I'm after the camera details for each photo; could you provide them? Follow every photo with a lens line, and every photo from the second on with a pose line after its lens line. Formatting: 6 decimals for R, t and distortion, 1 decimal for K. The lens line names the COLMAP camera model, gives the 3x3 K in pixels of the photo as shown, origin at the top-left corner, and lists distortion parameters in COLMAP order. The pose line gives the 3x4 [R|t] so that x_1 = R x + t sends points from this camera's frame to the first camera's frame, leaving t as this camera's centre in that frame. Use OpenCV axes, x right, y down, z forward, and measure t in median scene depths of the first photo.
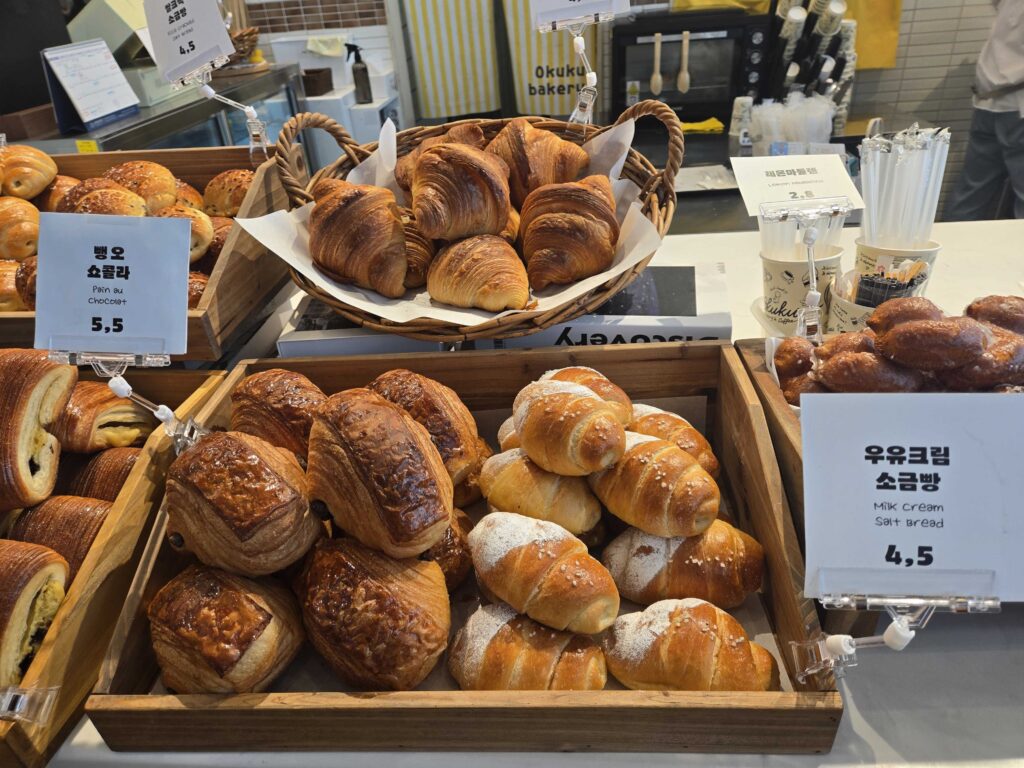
lens RADIAL K [[697.0, 0, 507.2], [0, 697.0, 394.6], [0, 0, 1]] dist [0.053283, -0.057712]
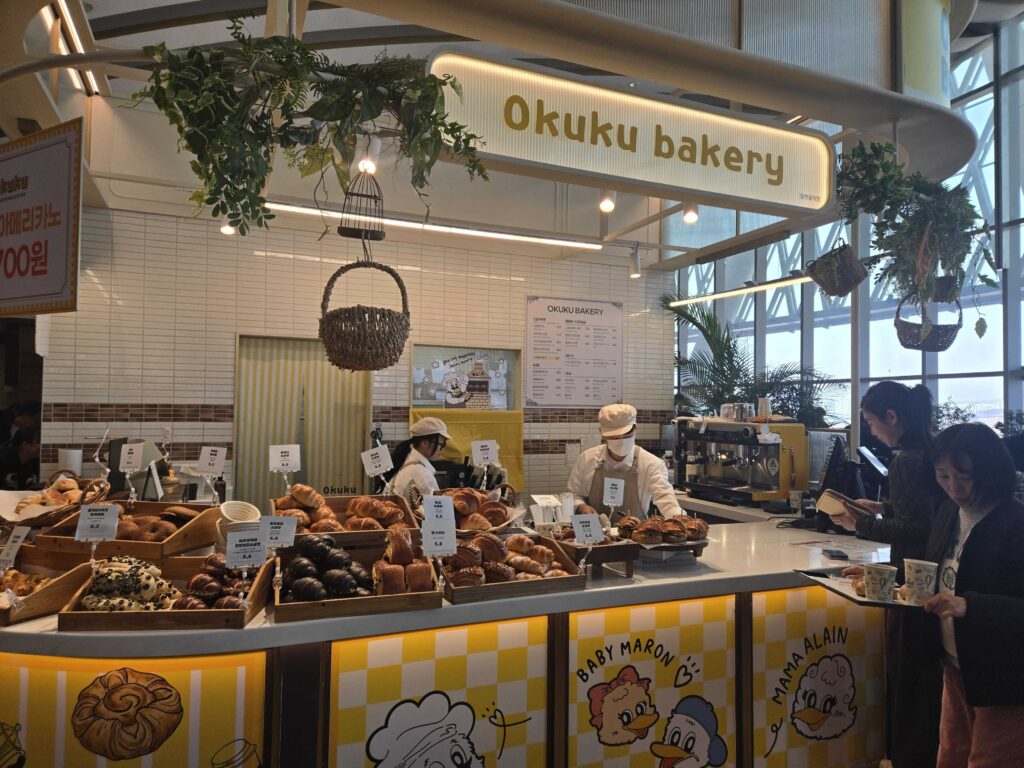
lens RADIAL K [[691.5, 0, 512.7], [0, 691.5, 389.3], [0, 0, 1]] dist [0.074200, -0.072762]
pose [[0.880681, 0.095319, 0.464021, -0.423466], [0.182493, 0.835673, -0.518022, 0.302953], [-0.437147, 0.540893, 0.718566, -0.544328]]
